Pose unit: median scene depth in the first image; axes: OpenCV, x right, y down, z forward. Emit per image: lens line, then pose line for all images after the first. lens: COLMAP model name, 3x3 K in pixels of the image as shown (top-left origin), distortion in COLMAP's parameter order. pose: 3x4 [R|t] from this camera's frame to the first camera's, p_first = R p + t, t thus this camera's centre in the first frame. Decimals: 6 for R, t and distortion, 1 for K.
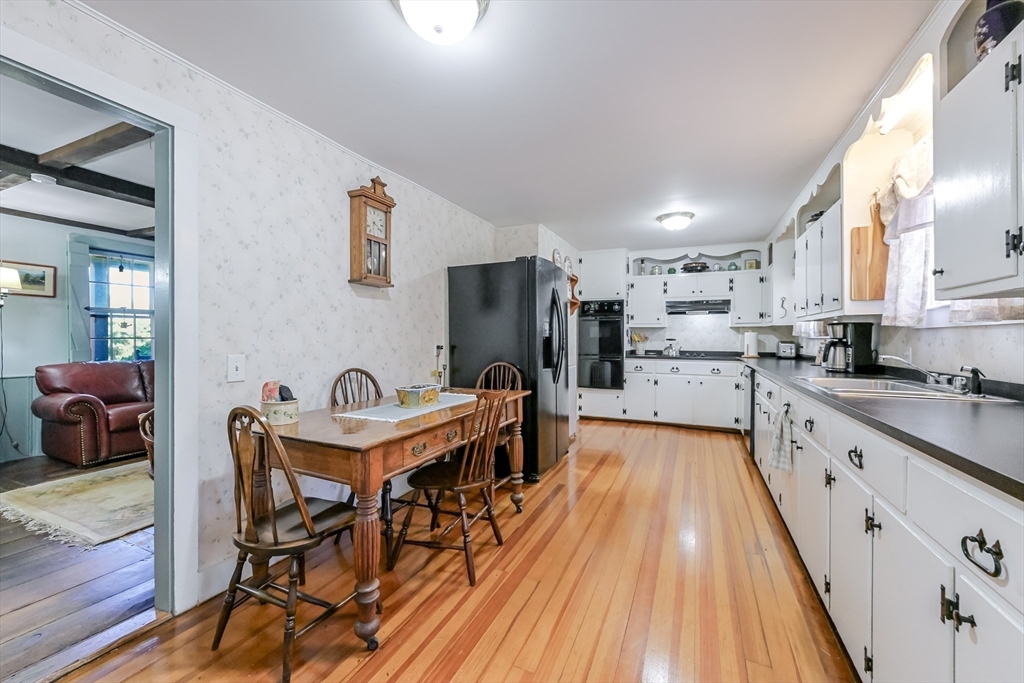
lens RADIAL K [[404.7, 0, 513.5], [0, 404.7, 339.6], [0, 0, 1]] dist [-0.003196, -0.000318]
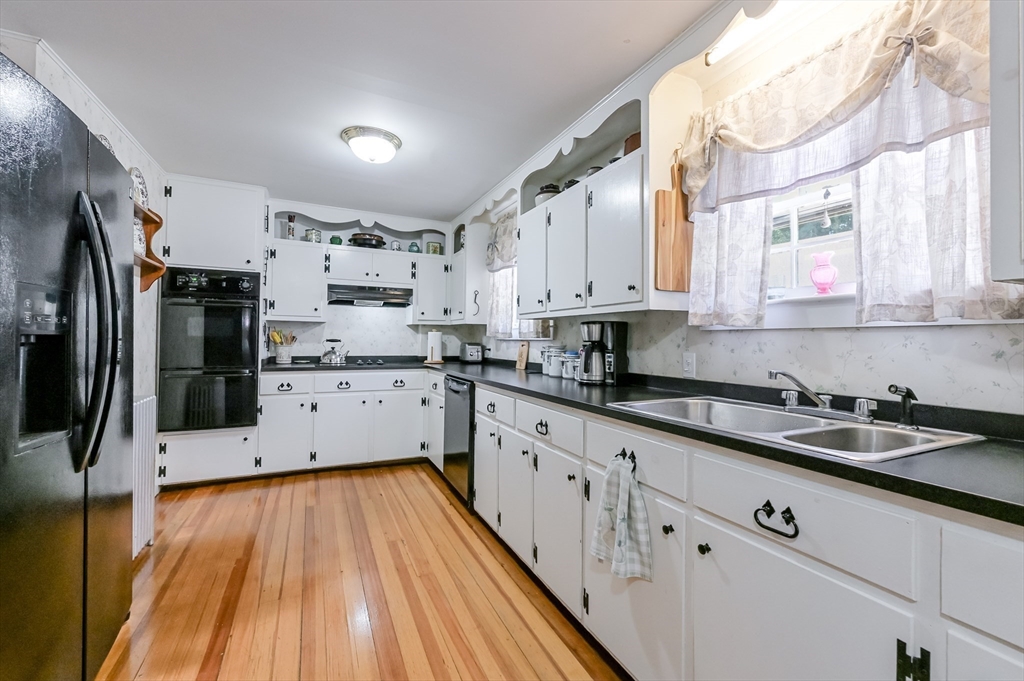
lens RADIAL K [[422.2, 0, 512.6], [0, 422.2, 332.9], [0, 0, 1]] dist [-0.003028, -0.000567]
pose [[0.648949, 0.014765, 0.760689, 0.046985], [-0.004461, 0.999868, -0.015602, -0.003229], [-0.760819, 0.006731, 0.648930, 0.335506]]
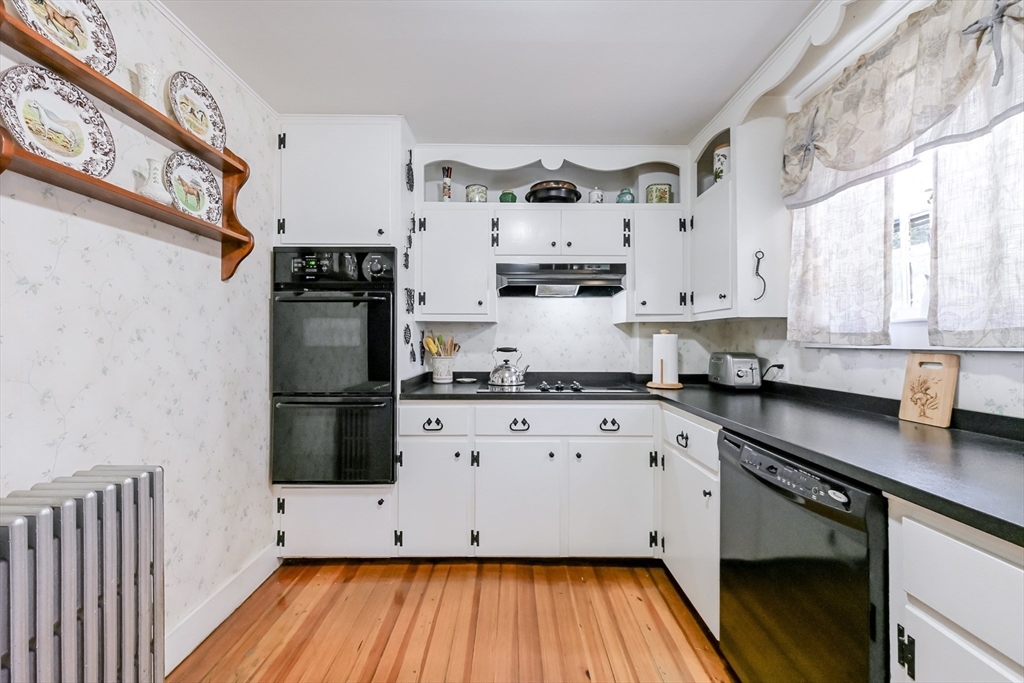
lens RADIAL K [[404.7, 0, 504.8], [0, 404.7, 336.6], [0, 0, 1]] dist [-0.003196, -0.000318]
pose [[0.918054, 0.000527, 0.396454, 0.227802], [0.005028, 0.999903, -0.012973, -0.009465], [-0.396422, 0.013903, 0.917963, 0.641073]]
